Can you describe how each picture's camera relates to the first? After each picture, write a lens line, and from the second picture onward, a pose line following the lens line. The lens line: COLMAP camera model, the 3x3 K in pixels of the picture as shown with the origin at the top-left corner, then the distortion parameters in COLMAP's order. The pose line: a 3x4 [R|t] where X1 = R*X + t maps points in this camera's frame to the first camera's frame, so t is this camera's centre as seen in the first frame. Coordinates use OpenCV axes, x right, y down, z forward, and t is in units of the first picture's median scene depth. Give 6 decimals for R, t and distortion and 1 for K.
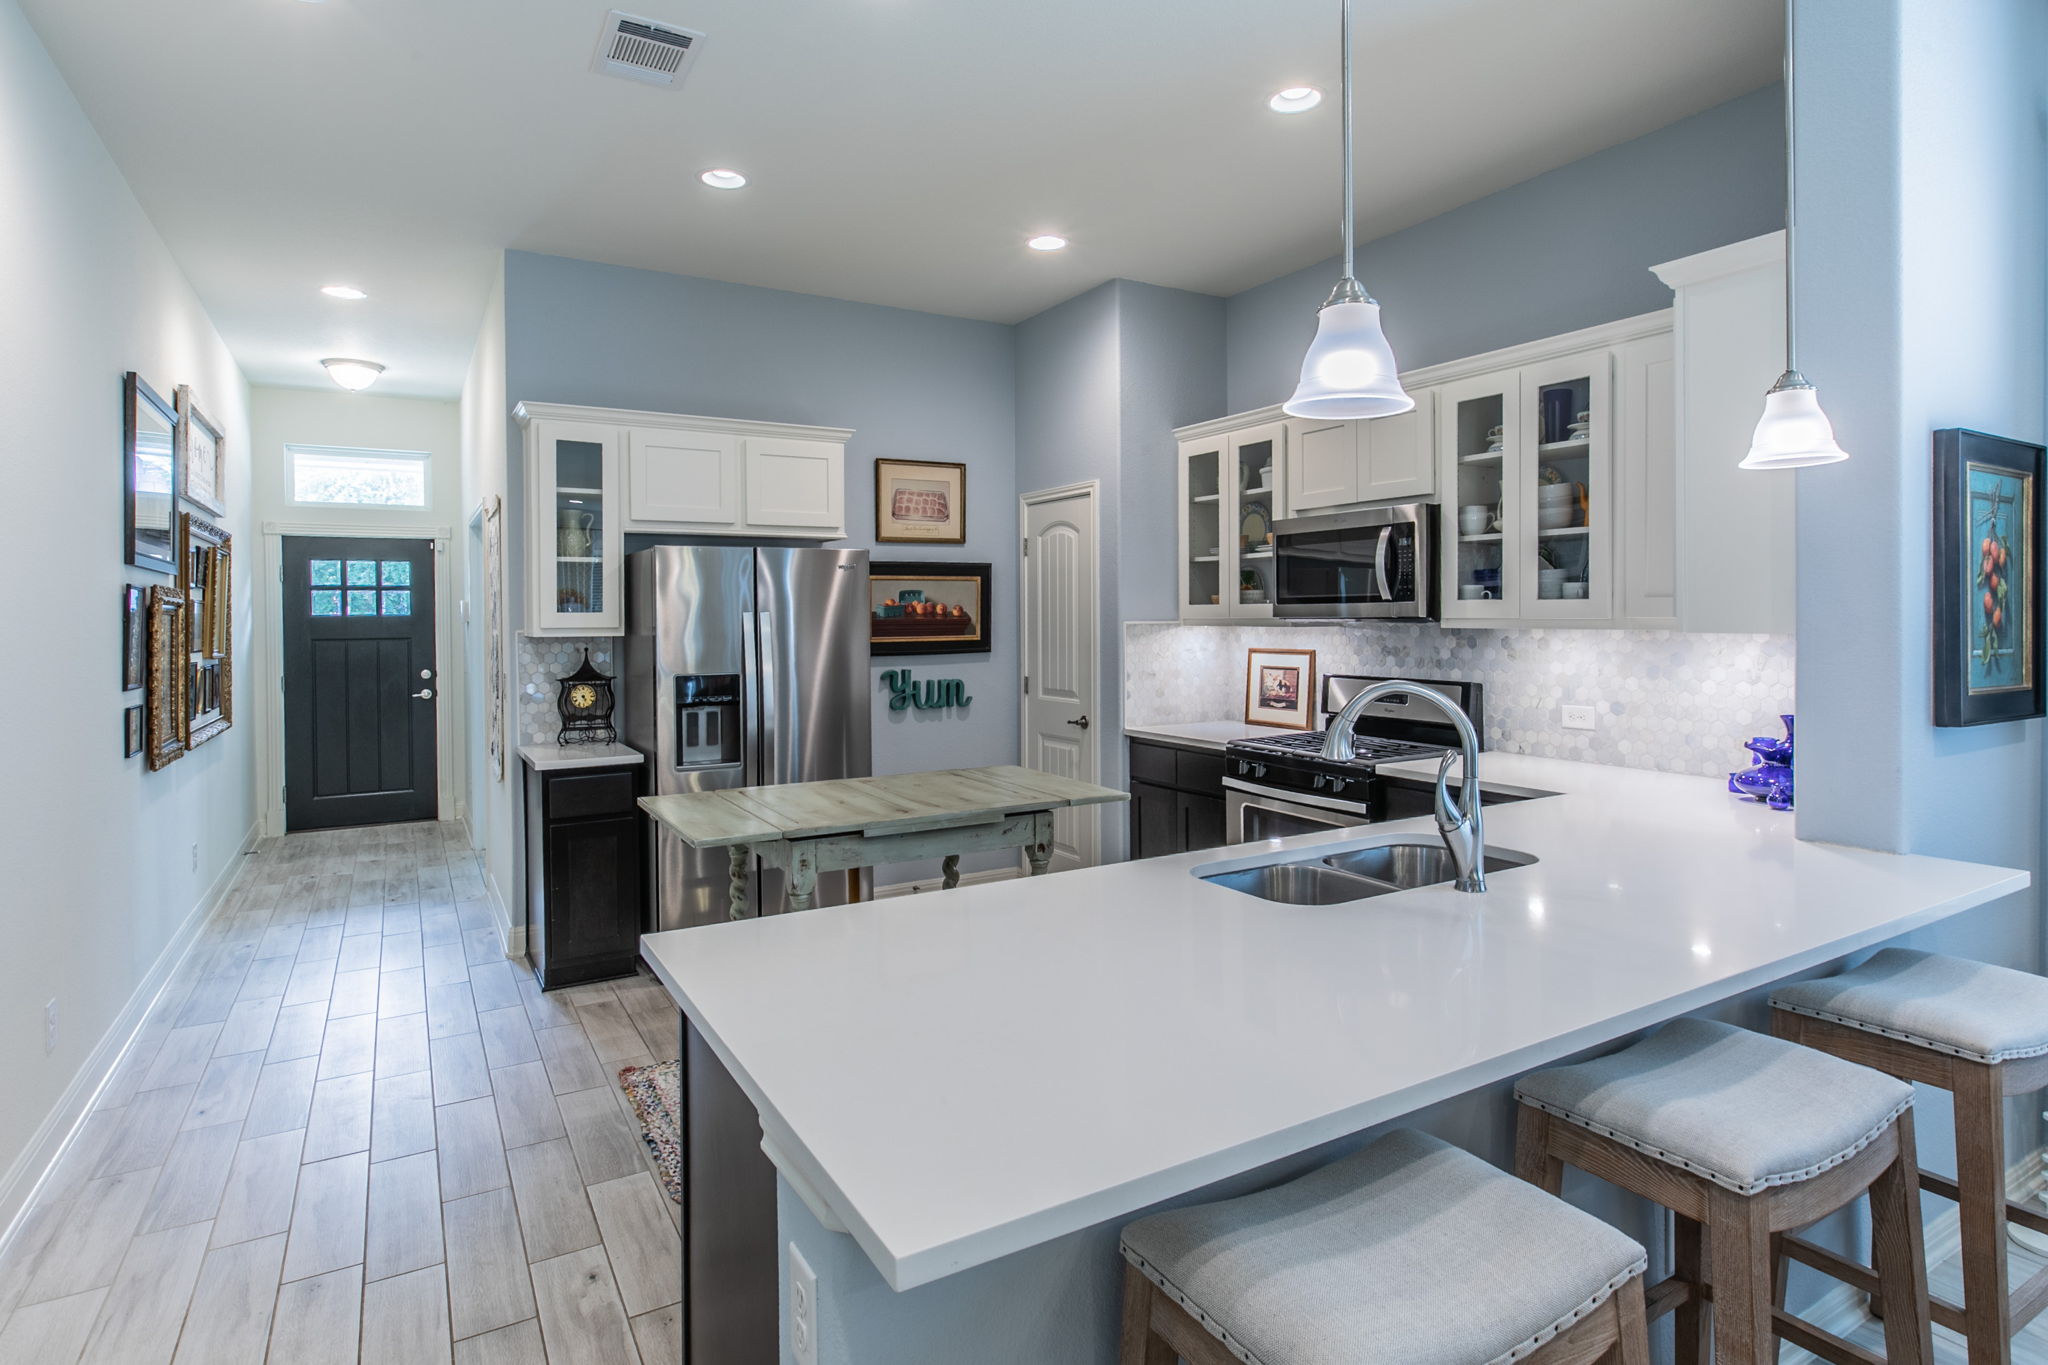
lens RADIAL K [[1063.7, 0, 1022.4], [0, 1063.7, 619.4], [0, 0, 1]] dist [-0.002058, 0.001005]
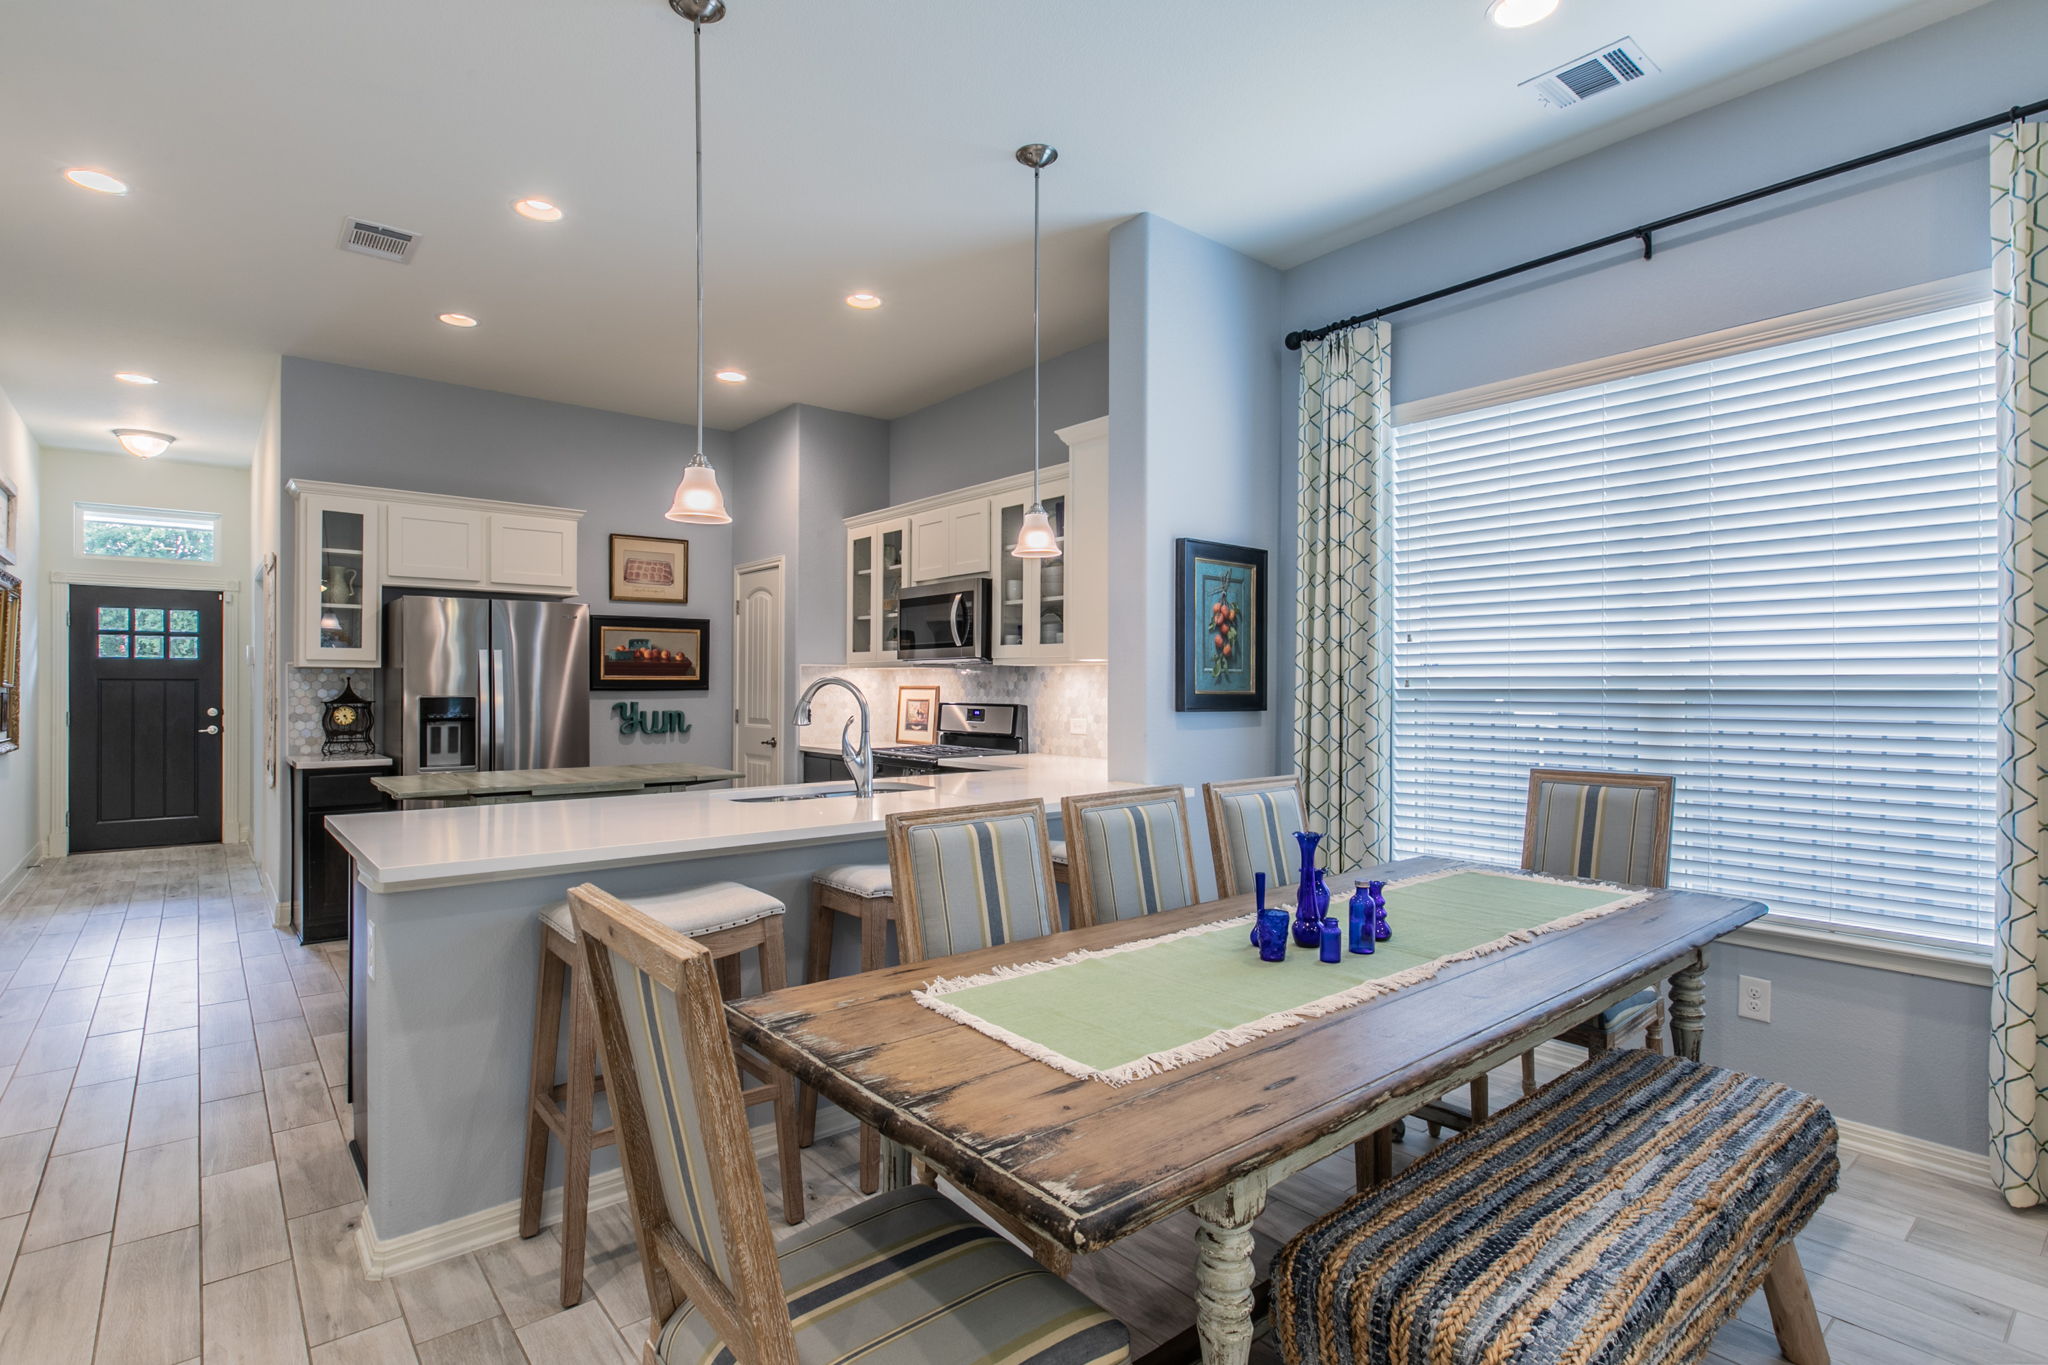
lens RADIAL K [[992.4, 0, 1016.3], [0, 992.4, 679.6], [0, 0, 1]] dist [-0.002273, -0.001051]
pose [[0.987064, 0.010738, 0.159969, 0.169276], [-0.009061, 0.999896, -0.011208, 0.033843], [-0.160073, 0.009614, 0.987058, -0.261176]]
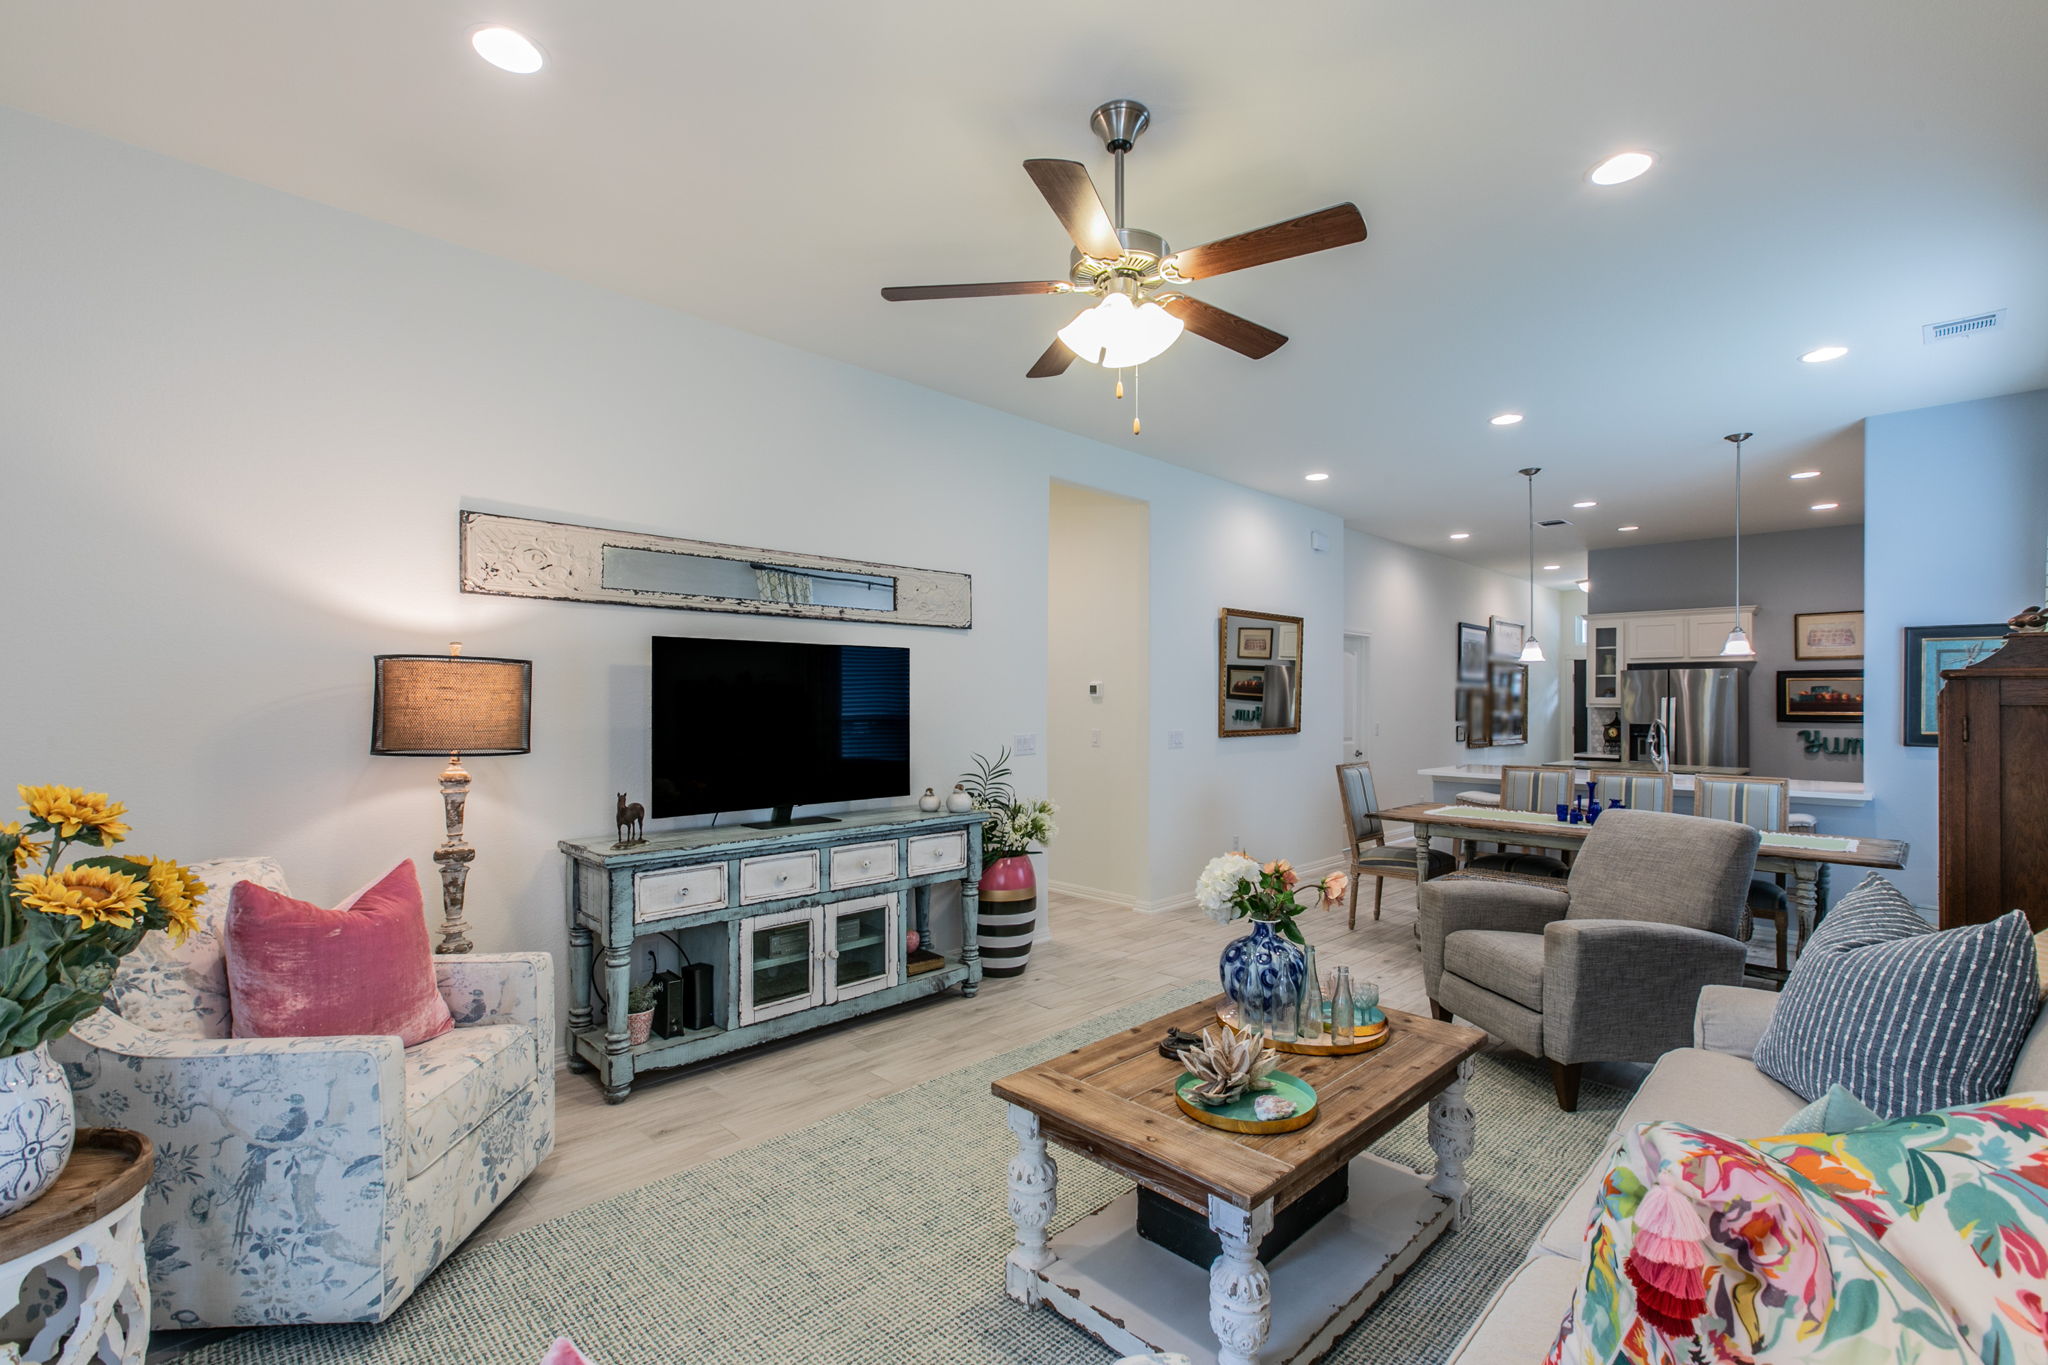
lens RADIAL K [[916.7, 0, 1029.4], [0, 916.7, 692.9], [0, 0, 1]] dist [-0.000615, -0.000095]
pose [[0.249483, 0.001992, -0.968377, 1.189809], [-0.010866, 0.999941, -0.000743, -0.000296], [0.968318, 0.010708, 0.249490, -0.745860]]
